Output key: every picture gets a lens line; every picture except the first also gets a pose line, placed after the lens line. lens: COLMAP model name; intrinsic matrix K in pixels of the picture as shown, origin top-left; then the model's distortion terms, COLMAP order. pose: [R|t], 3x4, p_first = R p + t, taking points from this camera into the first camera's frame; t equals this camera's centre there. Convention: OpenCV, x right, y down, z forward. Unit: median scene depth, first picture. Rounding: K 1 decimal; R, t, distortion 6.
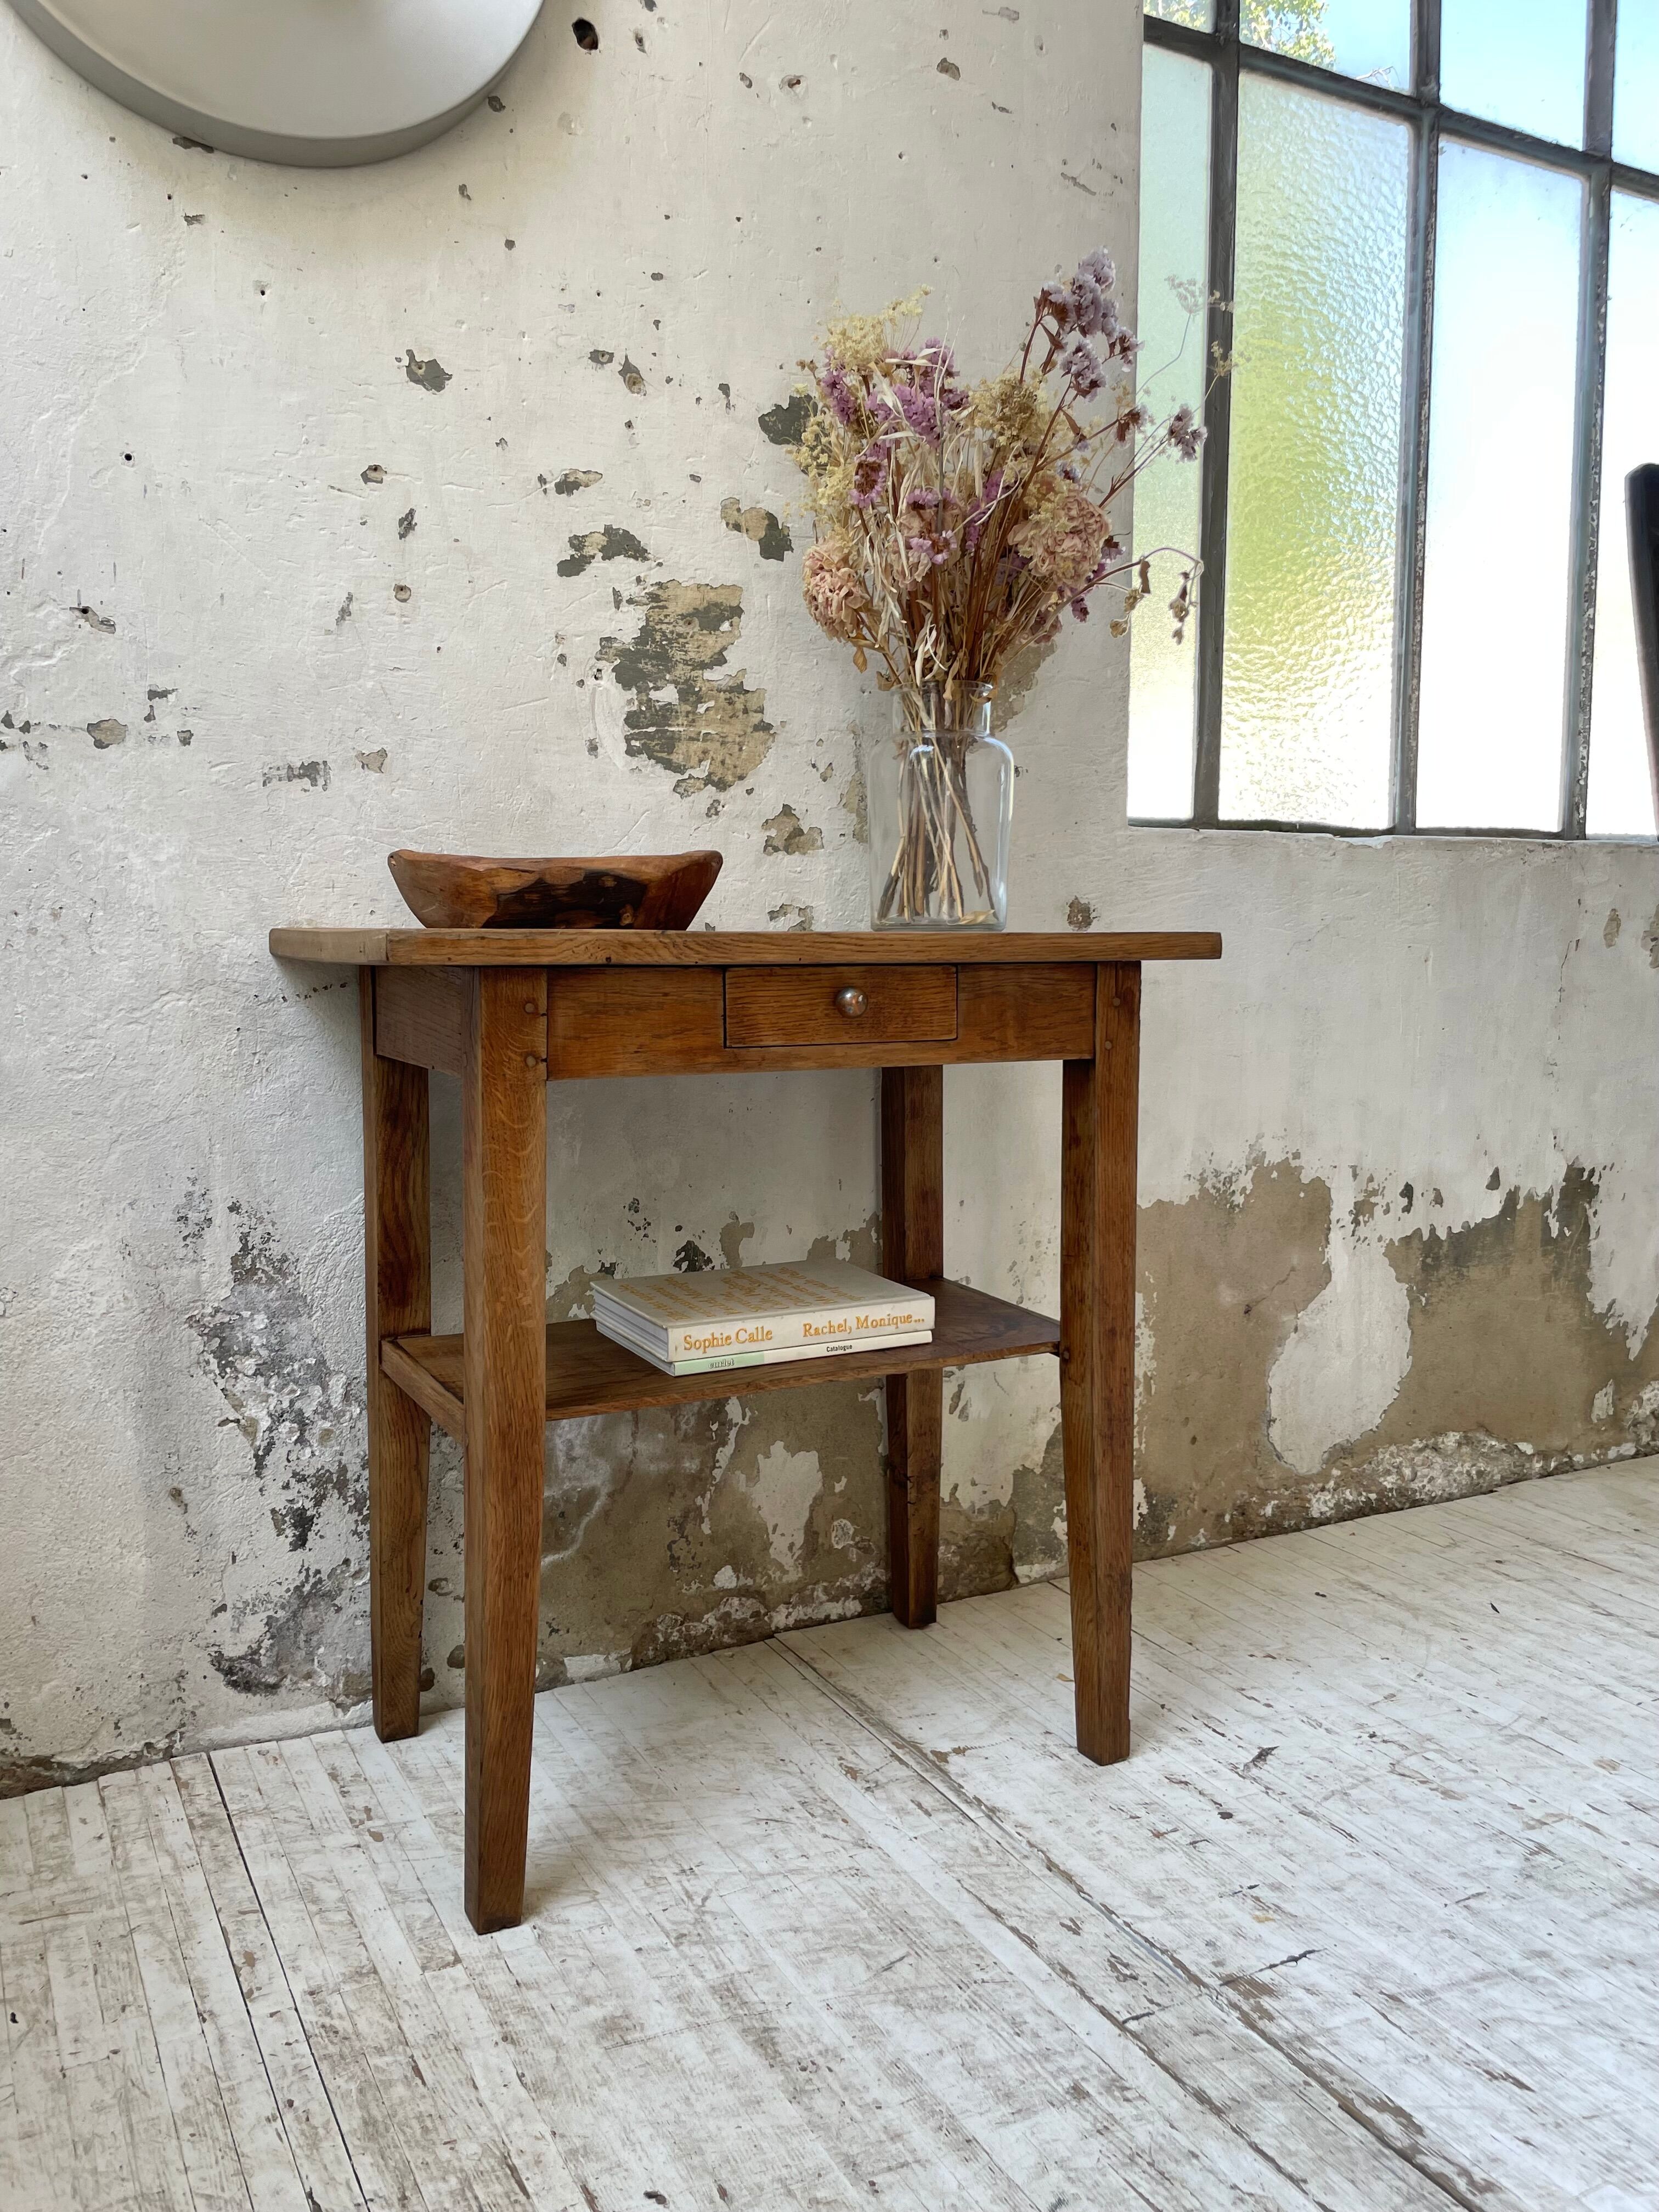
lens RADIAL K [[1687.1, 0, 813.9], [0, 1687.1, 1119.2], [0, 0, 1]] dist [0.082454, -0.119057]
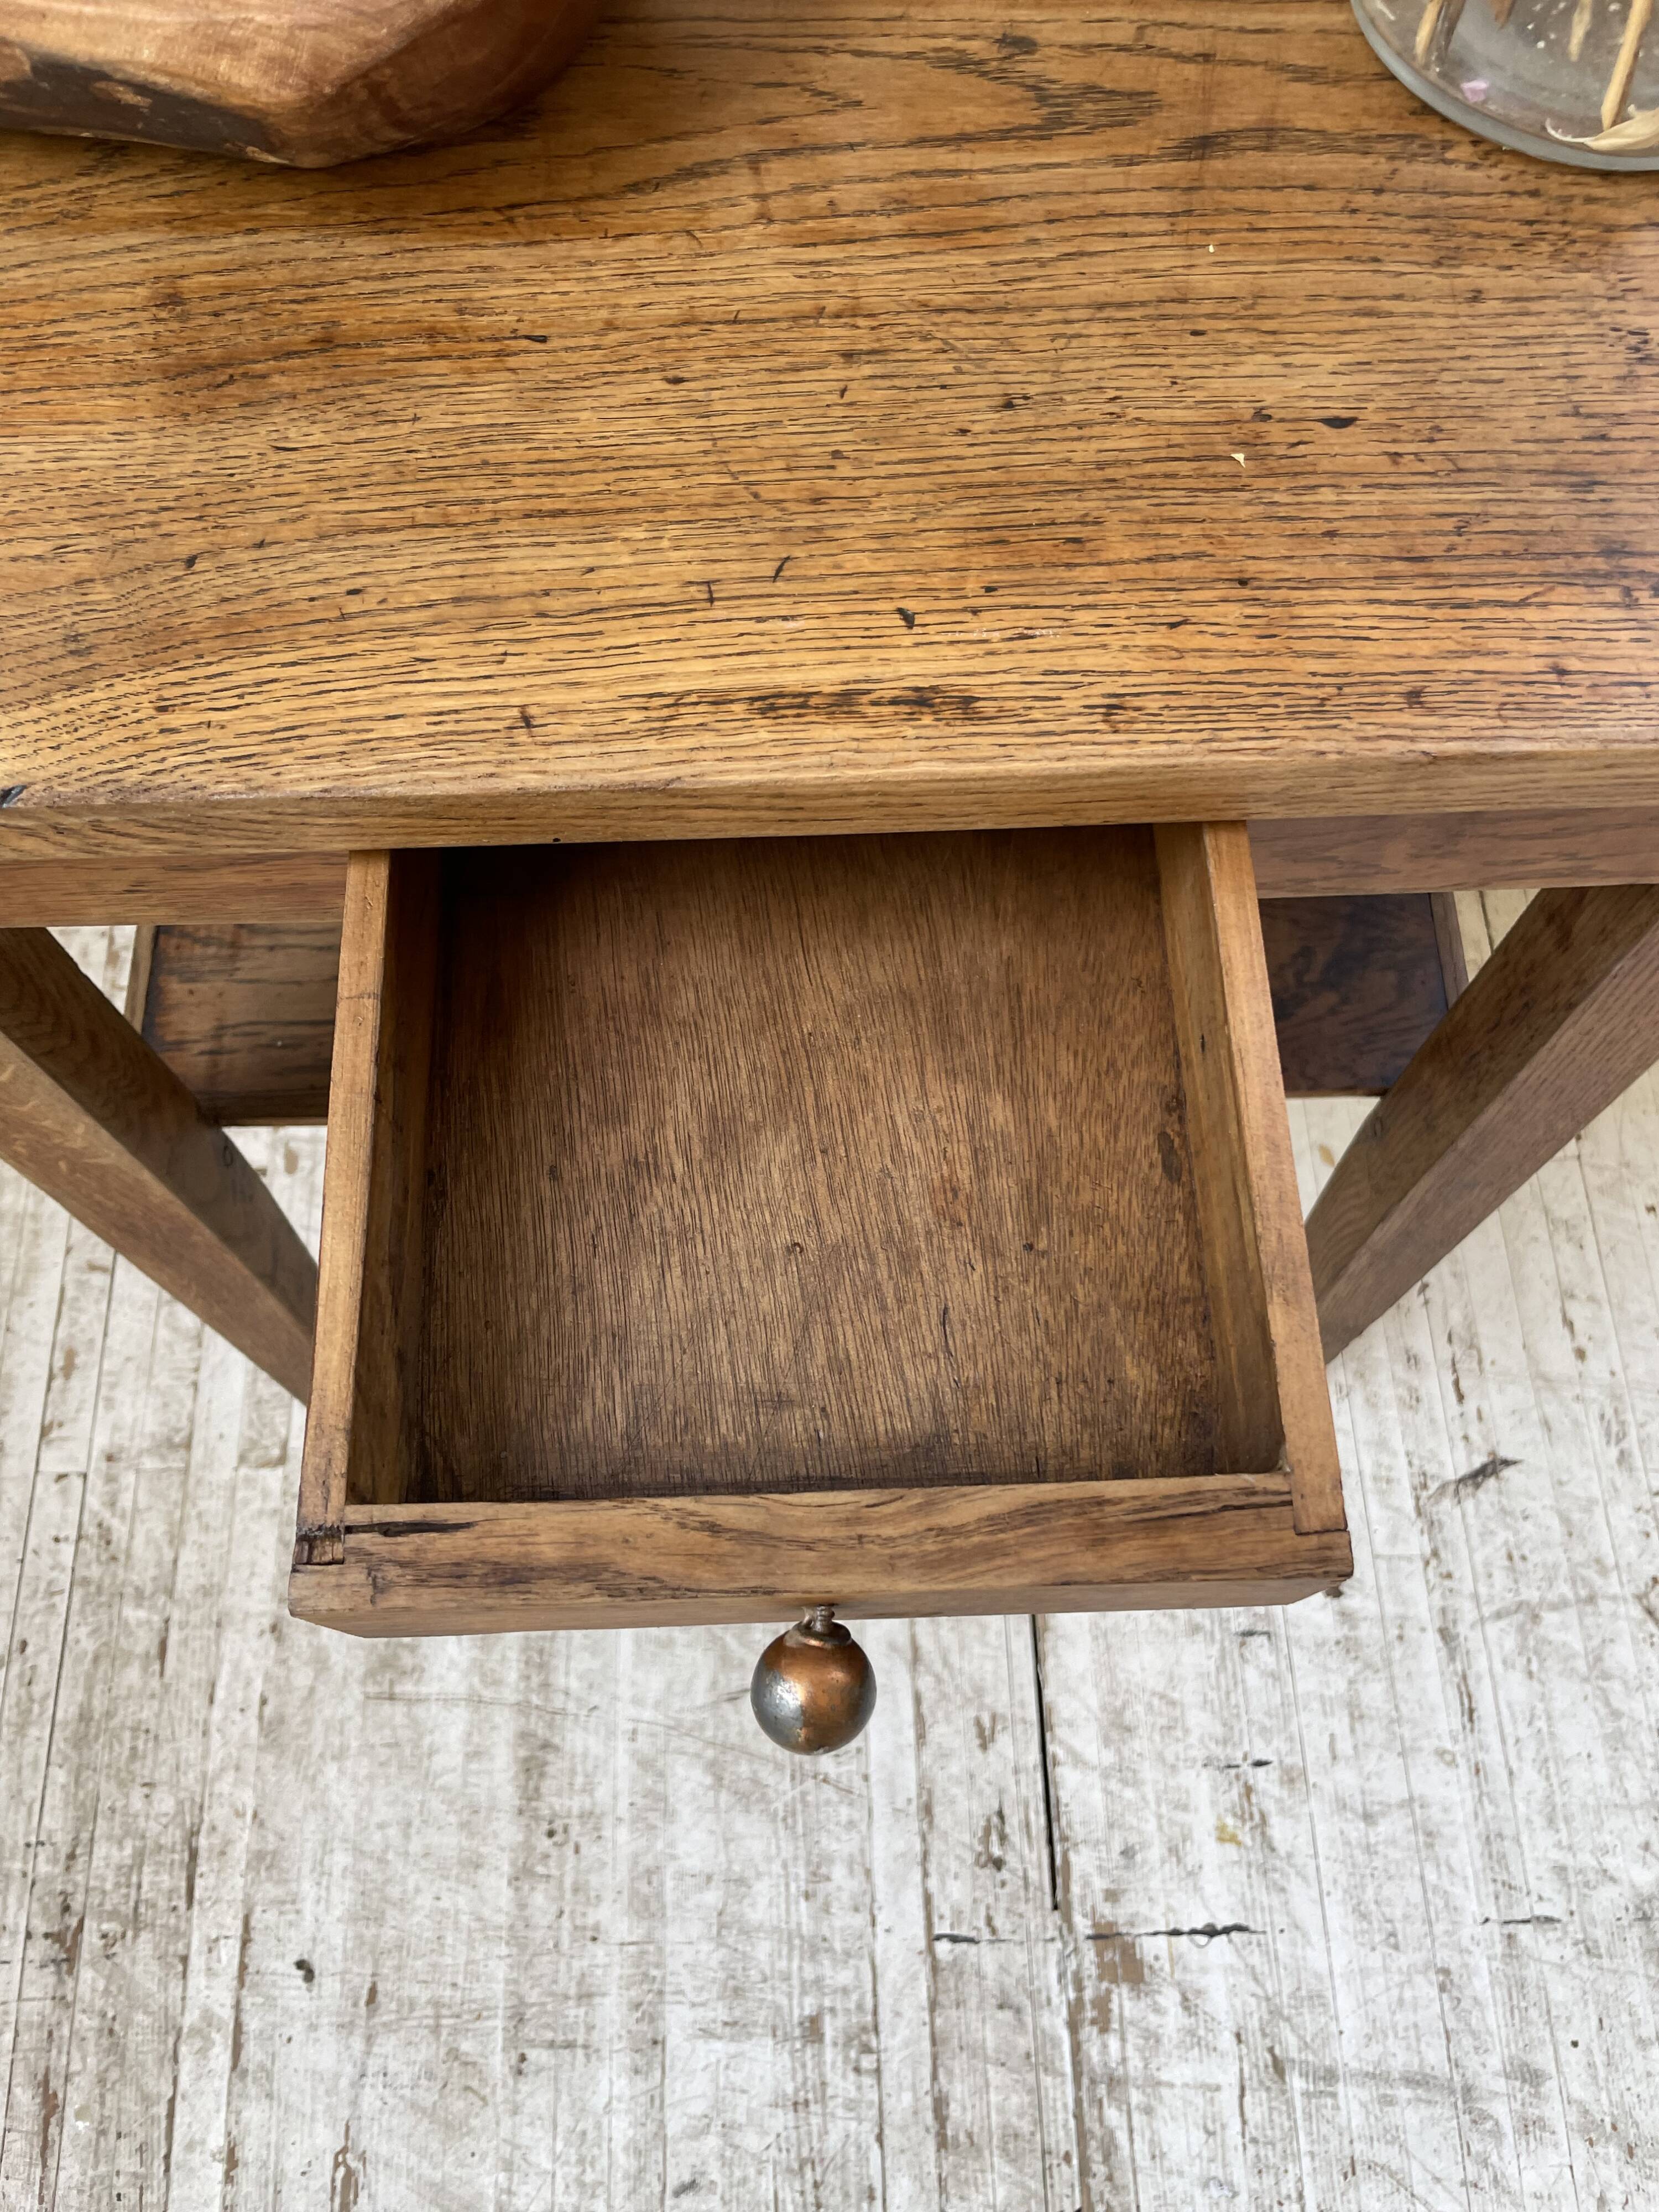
lens RADIAL K [[1687.1, 0, 847.1], [0, 1687.1, 1120.7], [0, 0, 1]] dist [0.082454, -0.119057]
pose [[0.900401, 0.405827, -0.156786, 0.087735], [-0.057919, 0.468984, 0.881306, -0.283368], [0.431188, -0.784448, 0.445779, 0.717833]]
